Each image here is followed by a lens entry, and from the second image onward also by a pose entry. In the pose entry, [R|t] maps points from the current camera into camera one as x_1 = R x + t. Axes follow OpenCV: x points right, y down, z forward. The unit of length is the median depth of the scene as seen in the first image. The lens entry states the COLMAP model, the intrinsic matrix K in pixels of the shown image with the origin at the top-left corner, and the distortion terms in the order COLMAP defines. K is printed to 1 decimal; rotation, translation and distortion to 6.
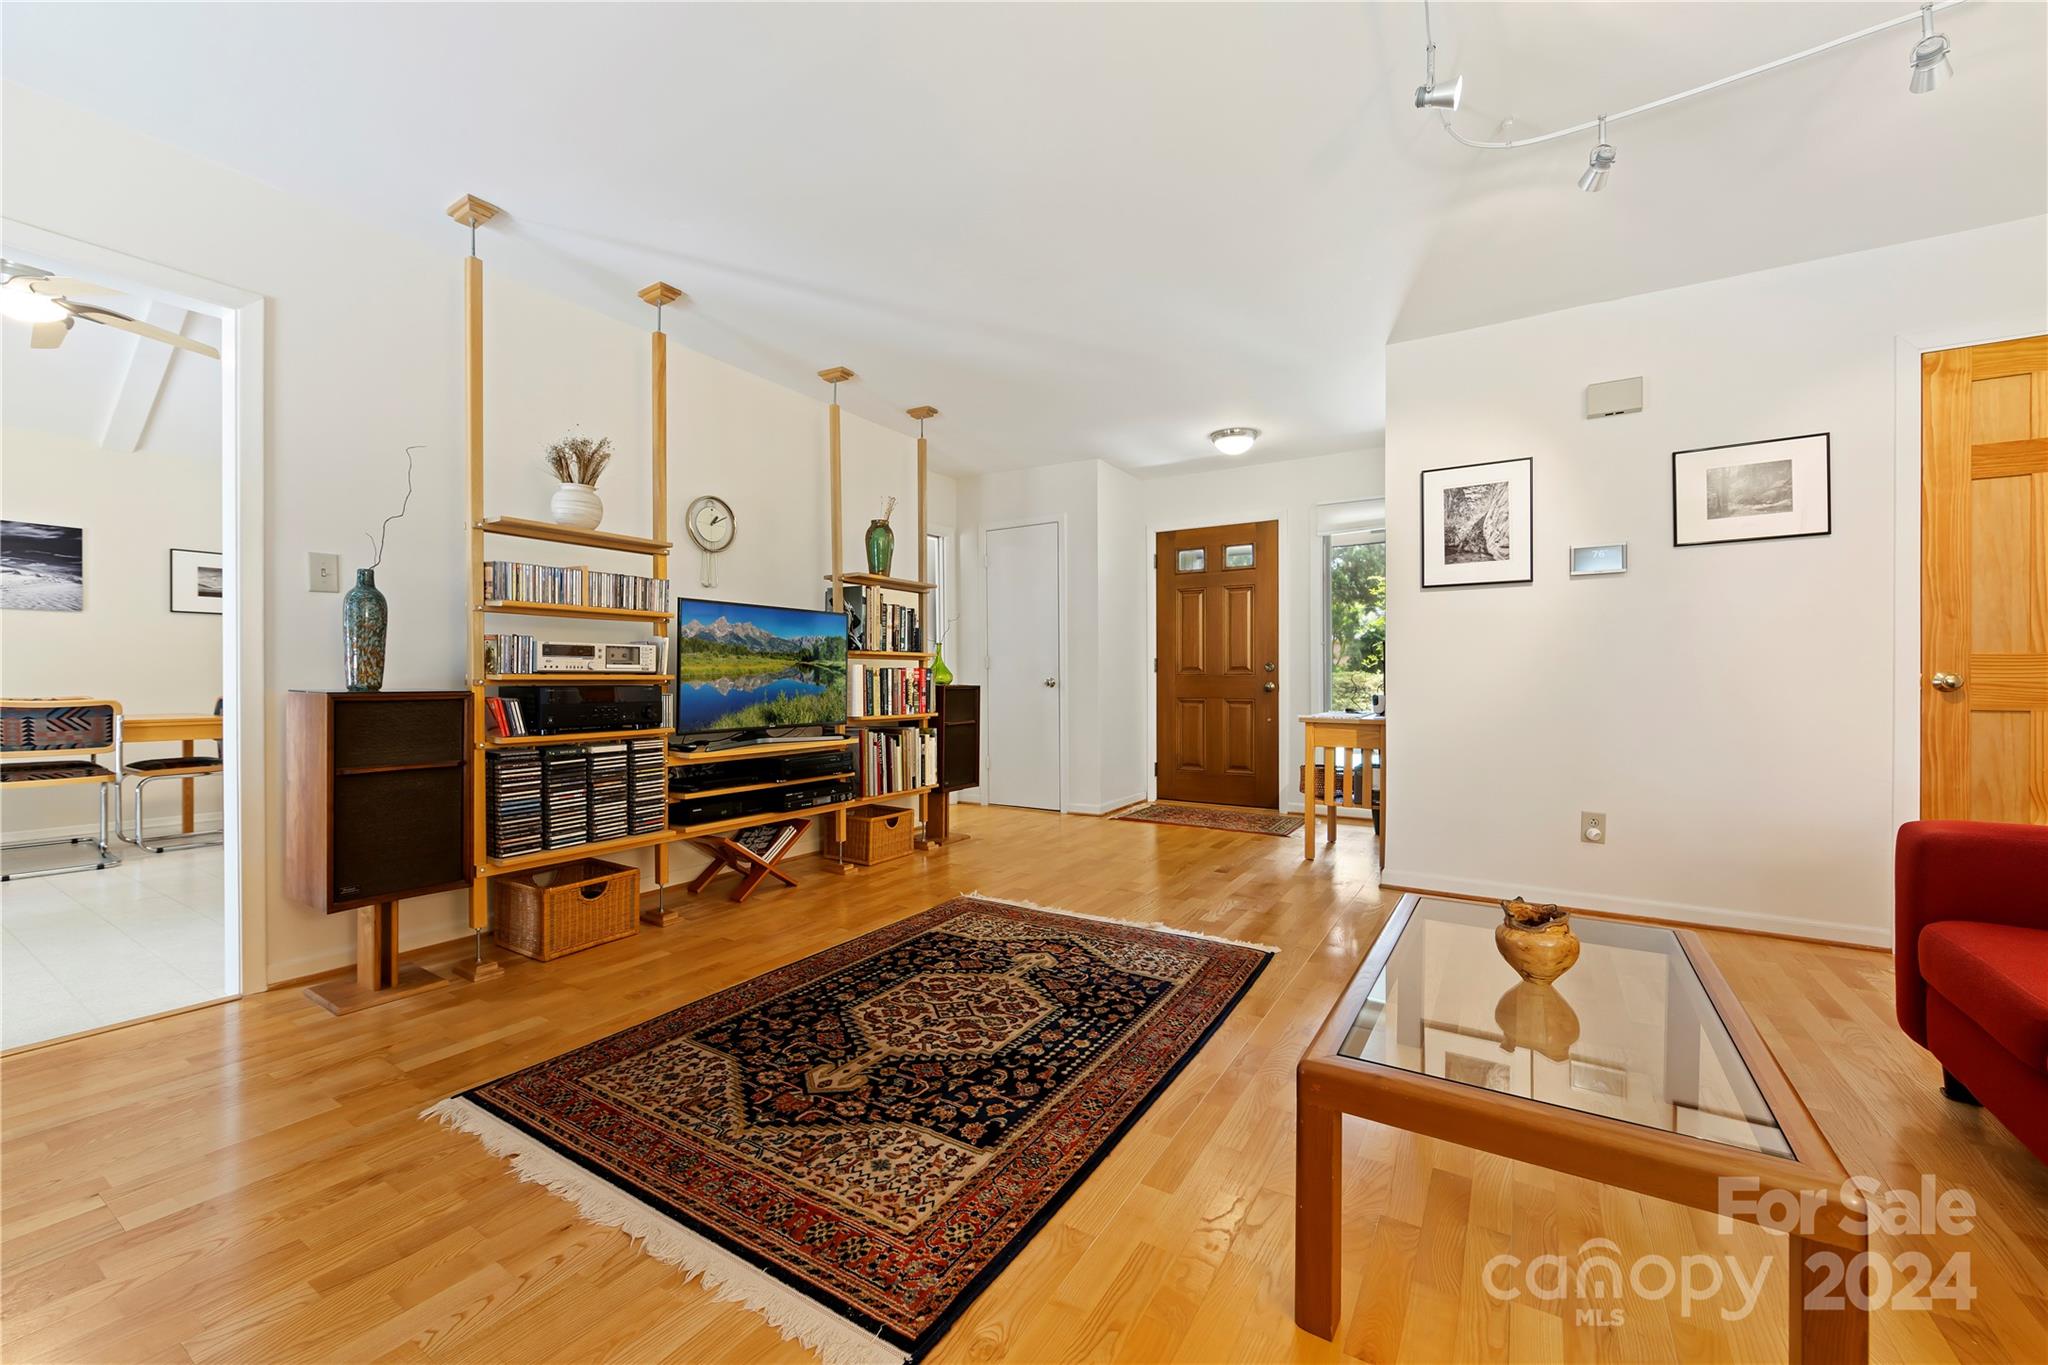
lens RADIAL K [[809.3, 0, 1017.3], [0, 809.3, 679.7], [0, 0, 1]] dist [-0.001200, 0.000130]
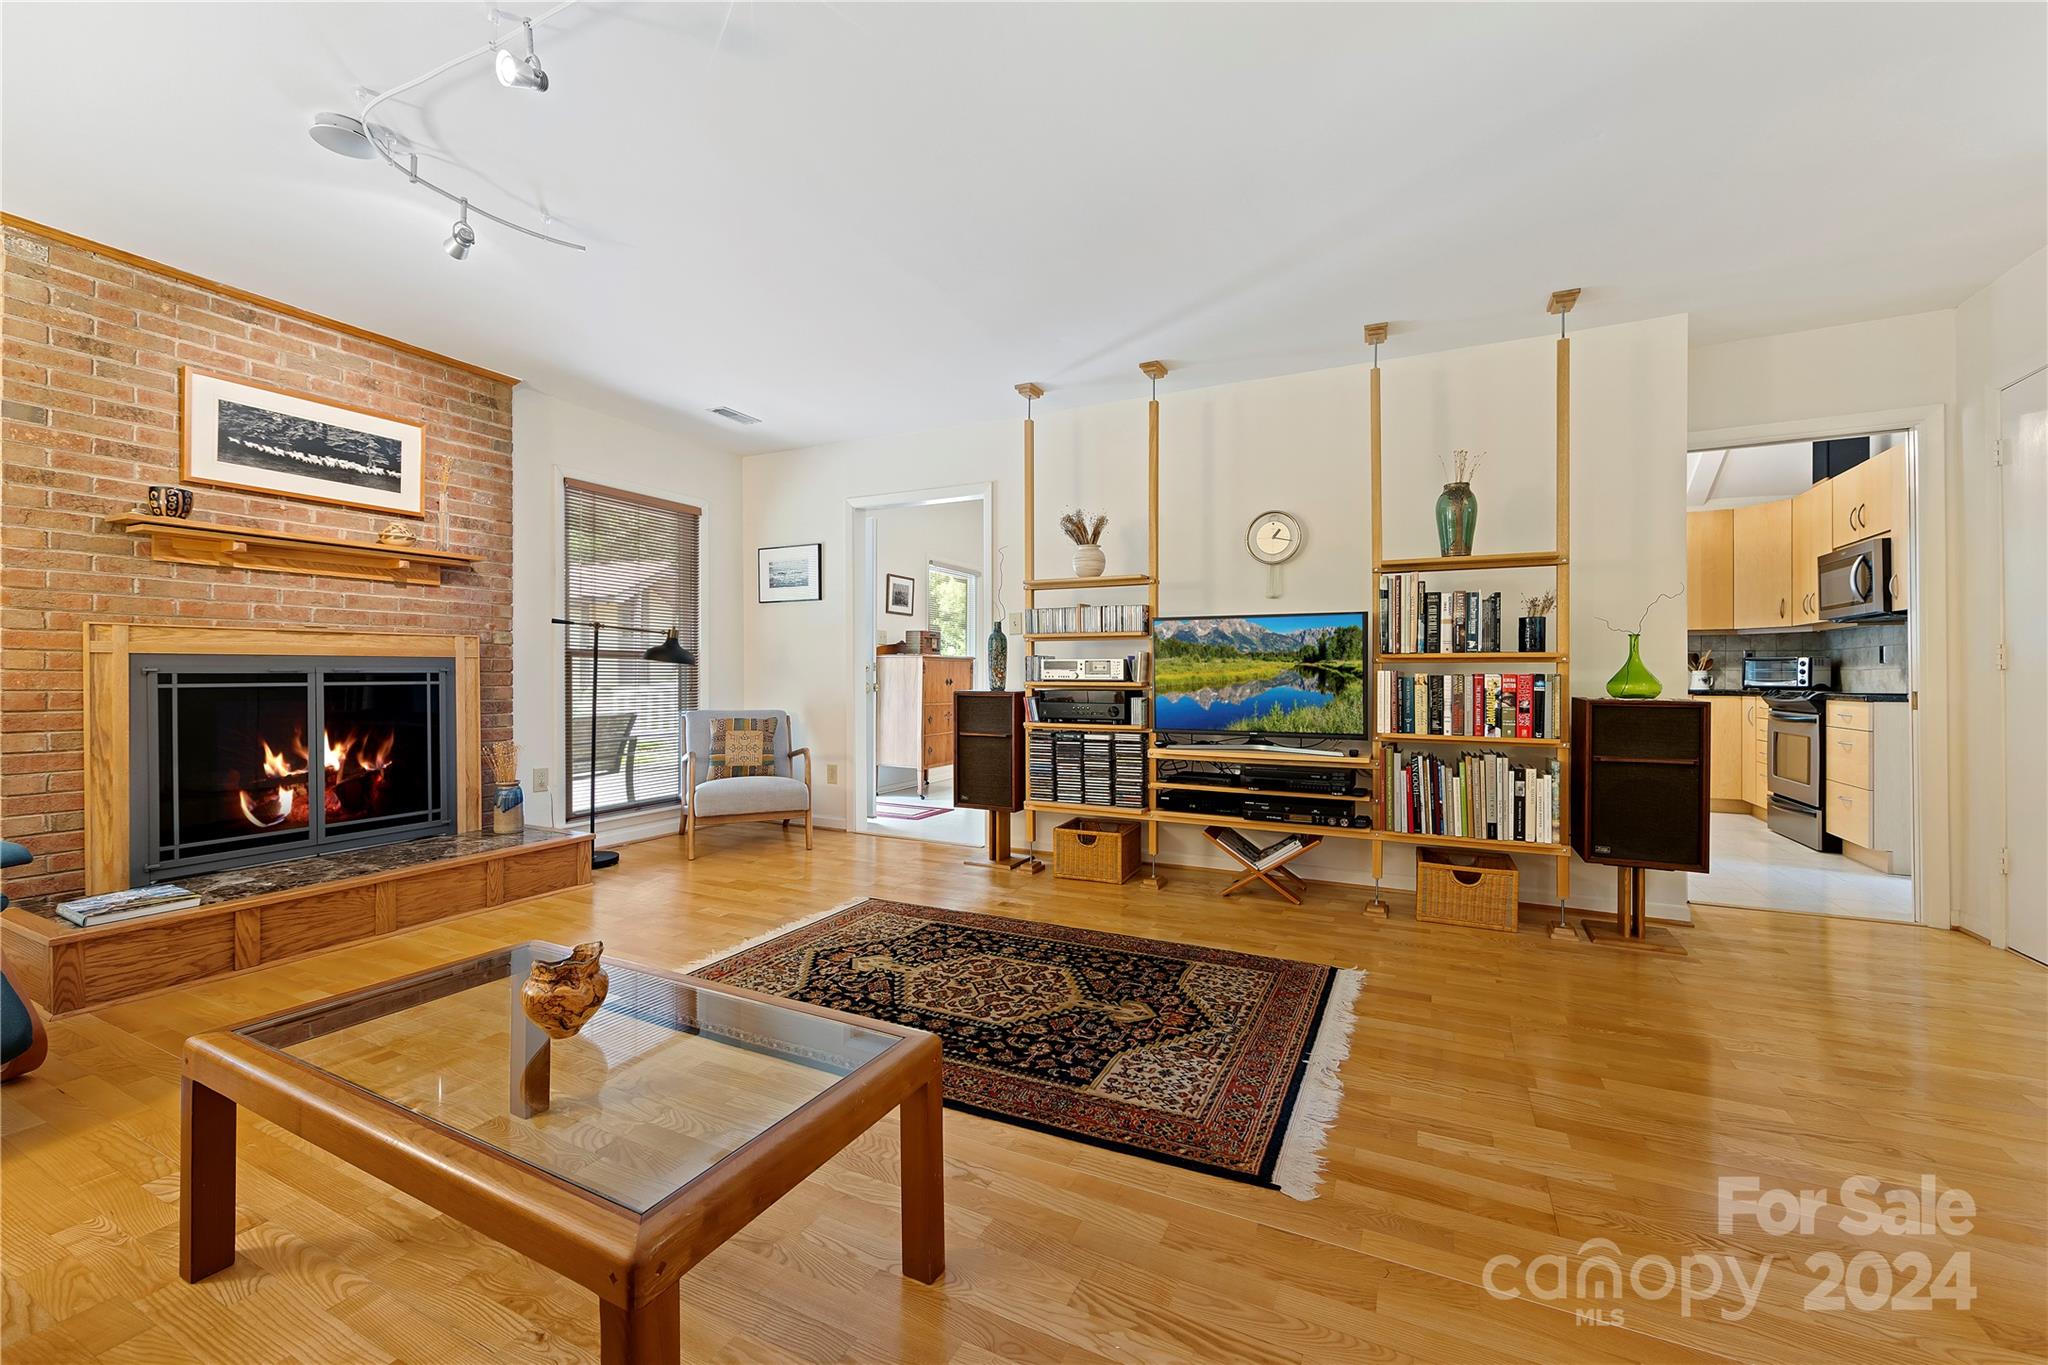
lens RADIAL K [[820.7, 0, 1013.4], [0, 820.7, 676.0], [0, 0, 1]] dist [0.011866, -0.004907]
pose [[0.092579, 0.000990, -0.995705, 0.893185], [-0.005115, 0.999987, 0.000519, -0.017172], [0.995692, 0.005045, 0.092583, 0.784702]]
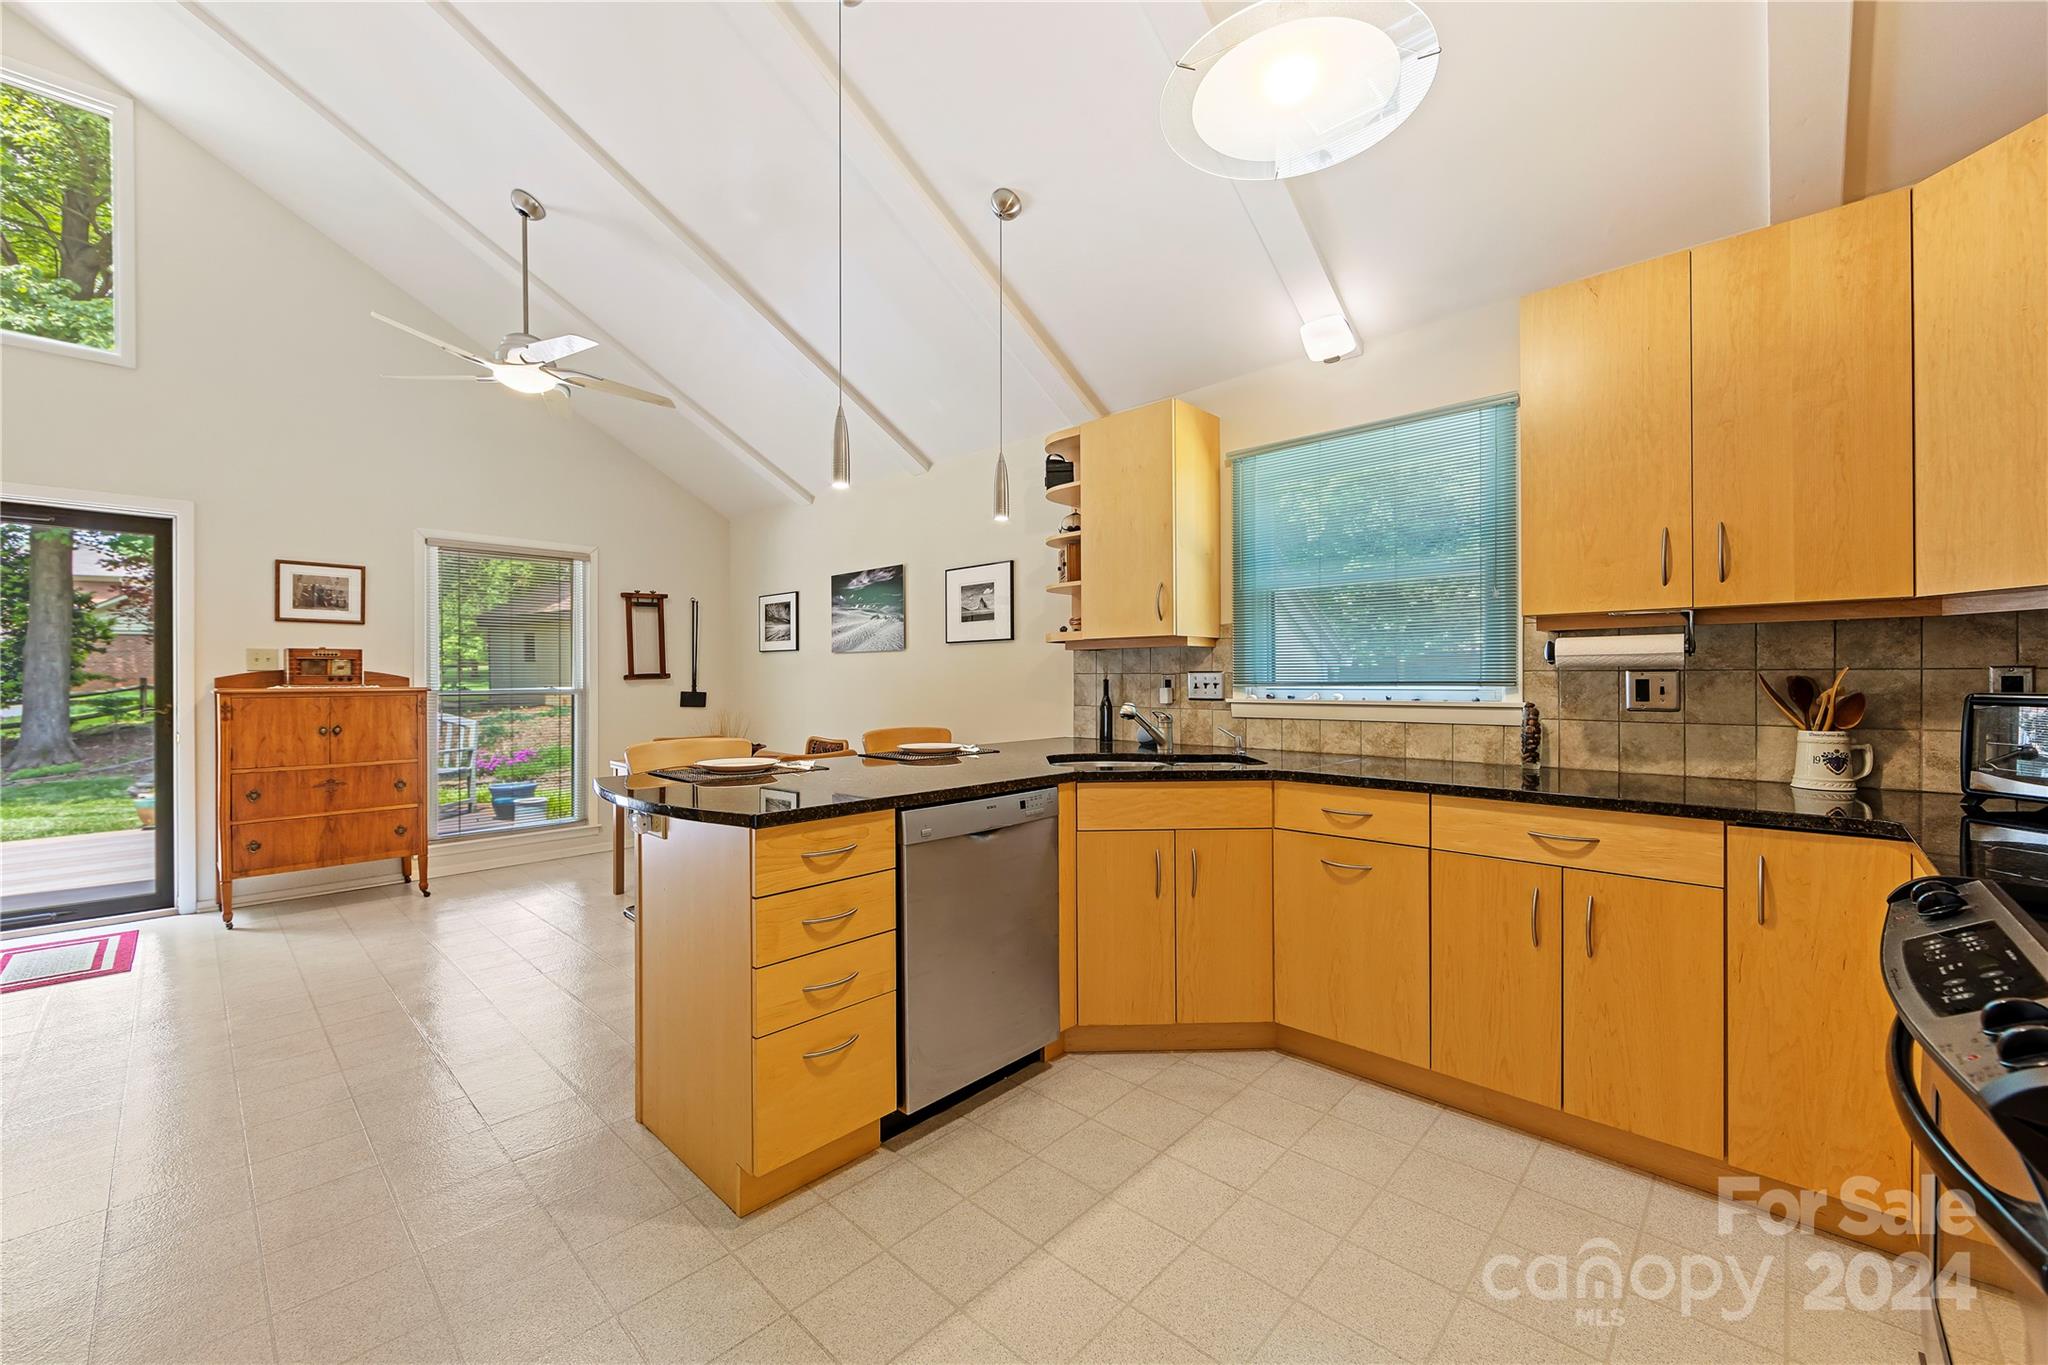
lens RADIAL K [[804.5, 0, 1014.4], [0, 804.5, 678.6], [0, 0, 1]] dist [-0.001284, -0.000039]
pose [[-0.199002, 0.003887, -0.979991, -0.427658], [0.003512, 0.999989, 0.003254, -0.095310], [0.979993, -0.002794, -0.199013, 2.406864]]
